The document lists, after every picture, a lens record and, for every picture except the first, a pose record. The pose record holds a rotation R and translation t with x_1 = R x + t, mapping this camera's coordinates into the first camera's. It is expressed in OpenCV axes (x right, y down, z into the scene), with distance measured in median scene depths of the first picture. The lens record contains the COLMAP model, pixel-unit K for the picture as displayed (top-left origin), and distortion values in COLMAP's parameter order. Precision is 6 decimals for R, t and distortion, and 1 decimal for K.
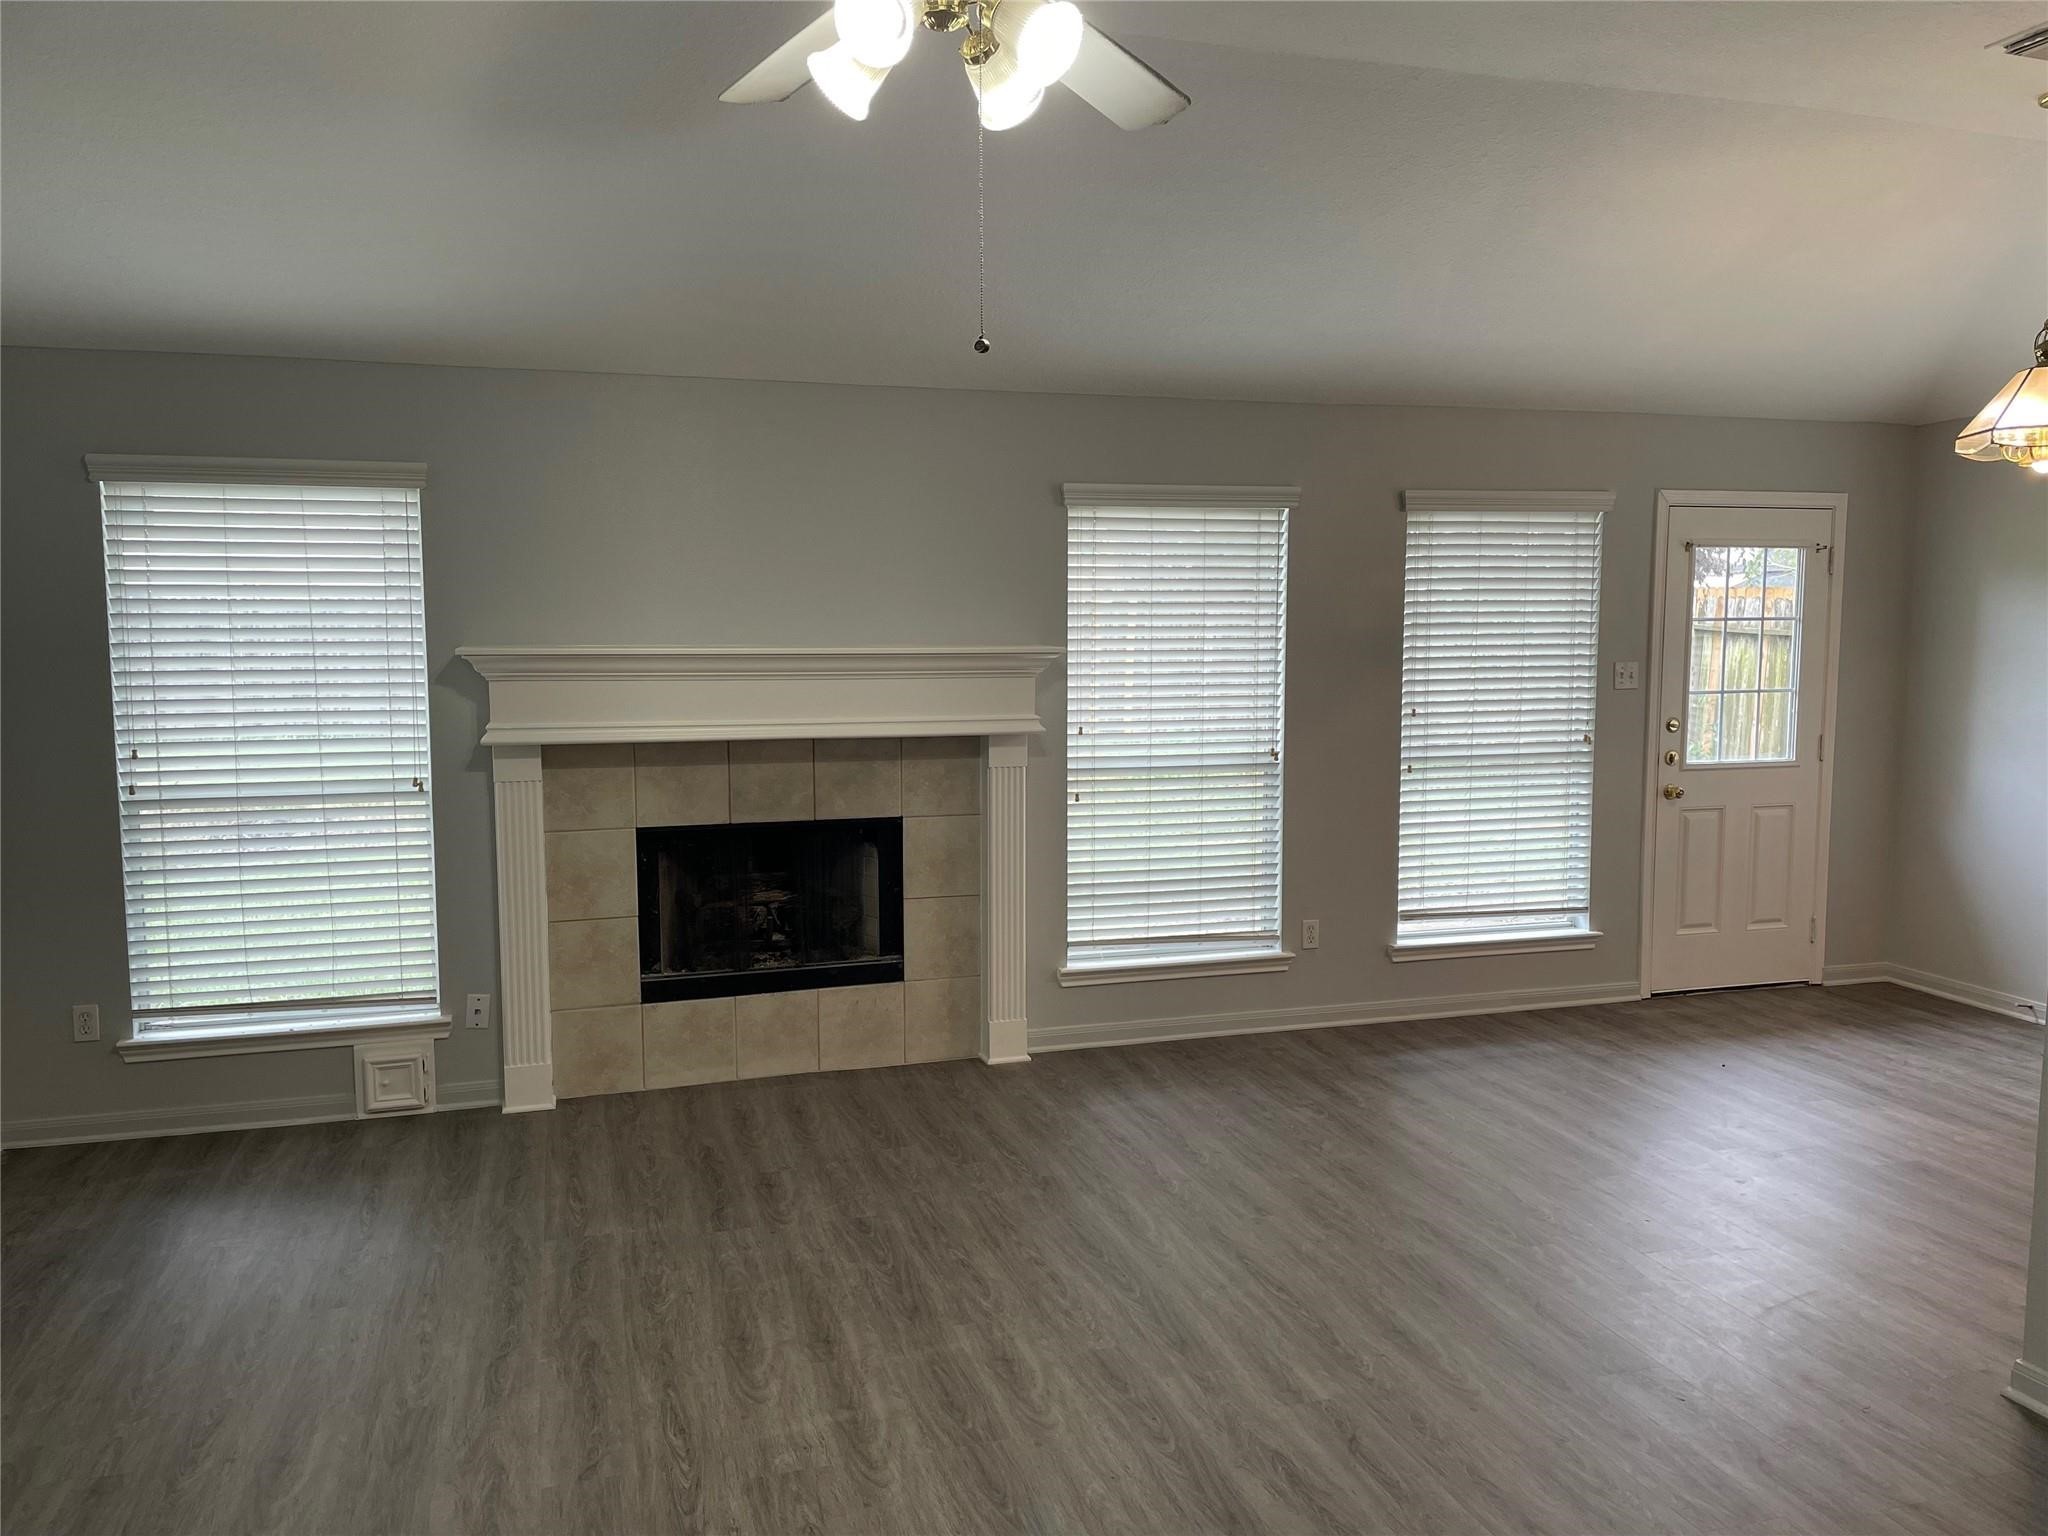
lens RADIAL K [[1532.4, 0, 1023.3], [0, 1532.4, 765.5], [0, 0, 1]] dist [0.061800, -0.004660]
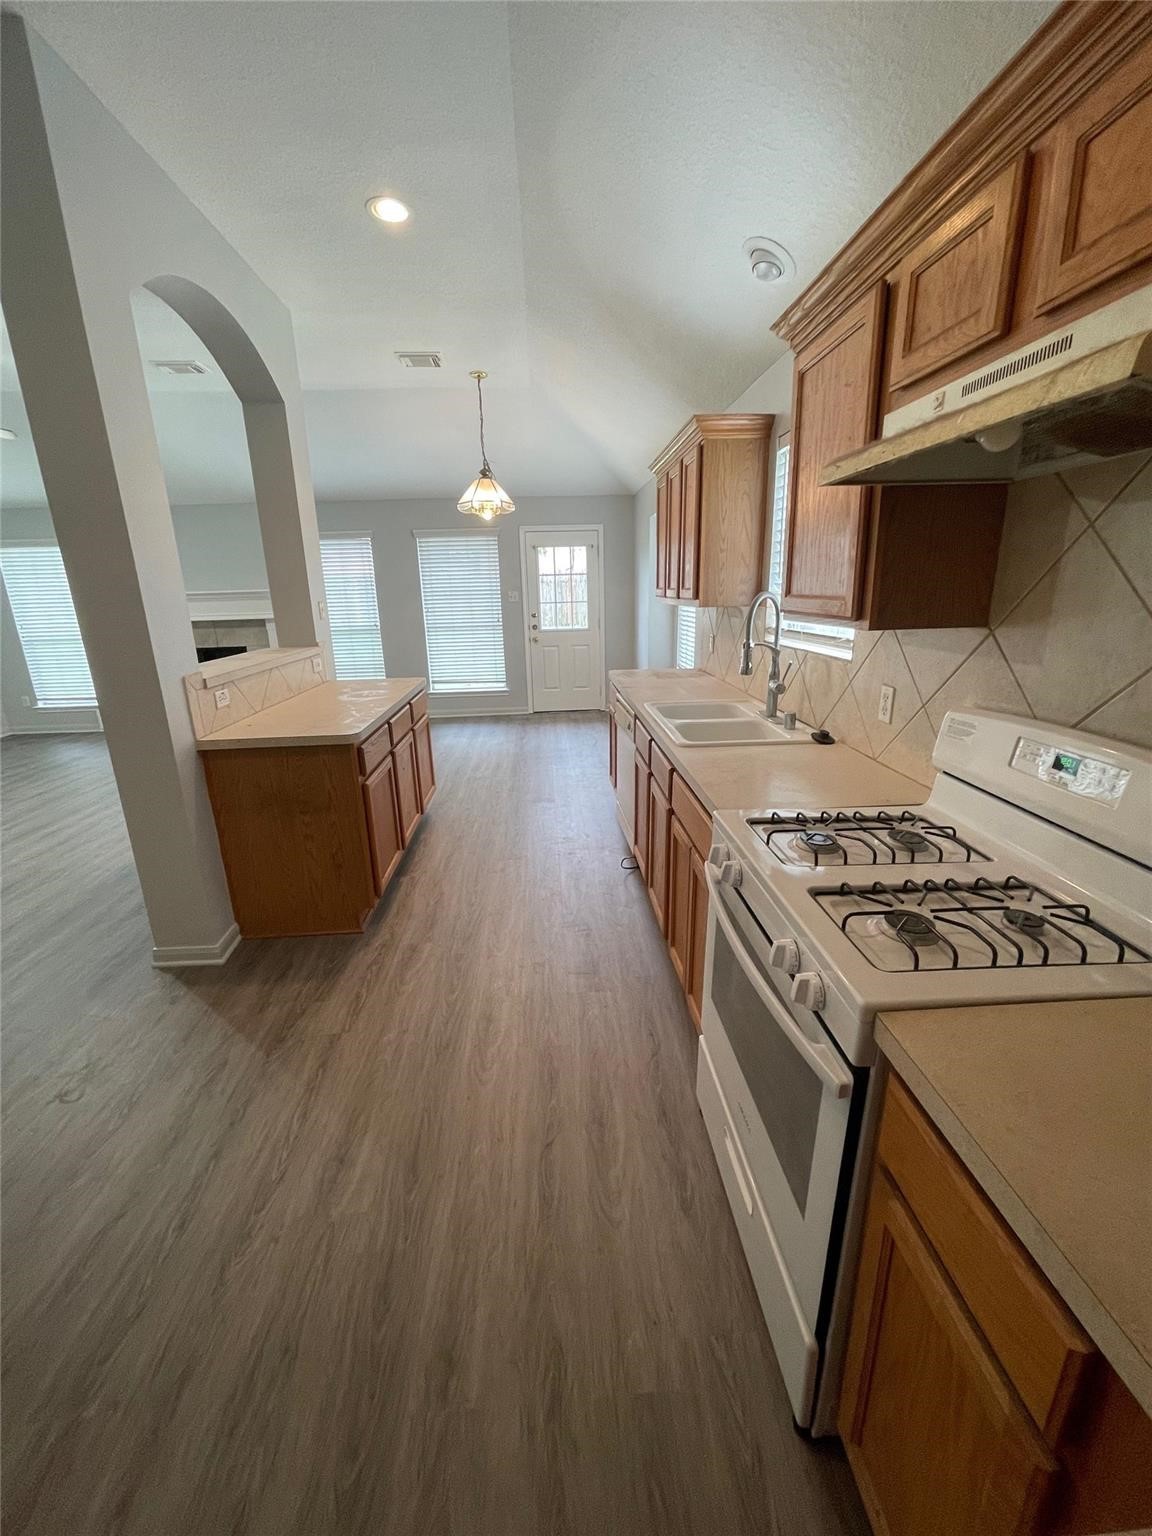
lens RADIAL K [[619.4, 0, 576.5], [0, 619.4, 768.0], [0, 0, 1]] dist [0.009822, -0.000116]
pose [[0.978806, 0.036378, -0.201533, 0.734102], [0.002579, 0.981829, 0.189753, 0.033848], [0.204774, -0.186251, 0.960926, -0.104525]]
